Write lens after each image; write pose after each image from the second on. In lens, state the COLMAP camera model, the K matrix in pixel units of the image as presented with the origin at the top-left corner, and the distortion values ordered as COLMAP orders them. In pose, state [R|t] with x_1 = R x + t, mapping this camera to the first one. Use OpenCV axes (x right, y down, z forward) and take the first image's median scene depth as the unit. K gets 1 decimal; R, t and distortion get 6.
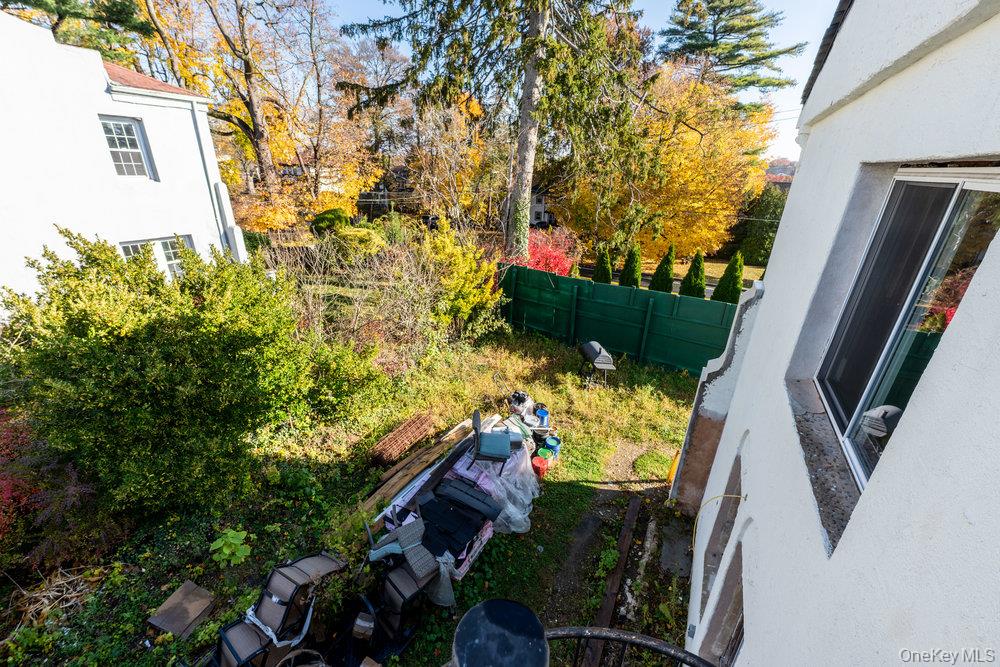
lens RADIAL K [[407.4, 0, 496.3], [0, 407.4, 345.2], [0, 0, 1]] dist [0.000707, -0.000019]
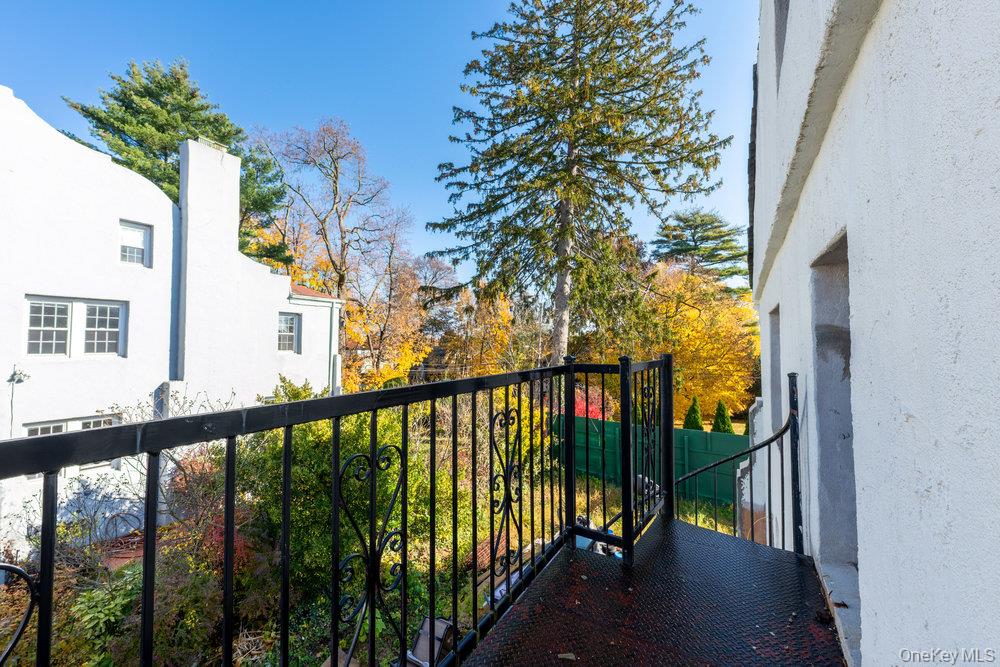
lens RADIAL K [[401.7, 0, 500.0], [0, 401.7, 333.5], [0, 0, 1]] dist [0.002043, 0.000159]
pose [[0.998332, -0.032584, -0.047661, -0.055623], [0.009089, 0.903928, -0.427589, 0.071593], [0.057014, 0.426442, 0.902716, -0.125418]]
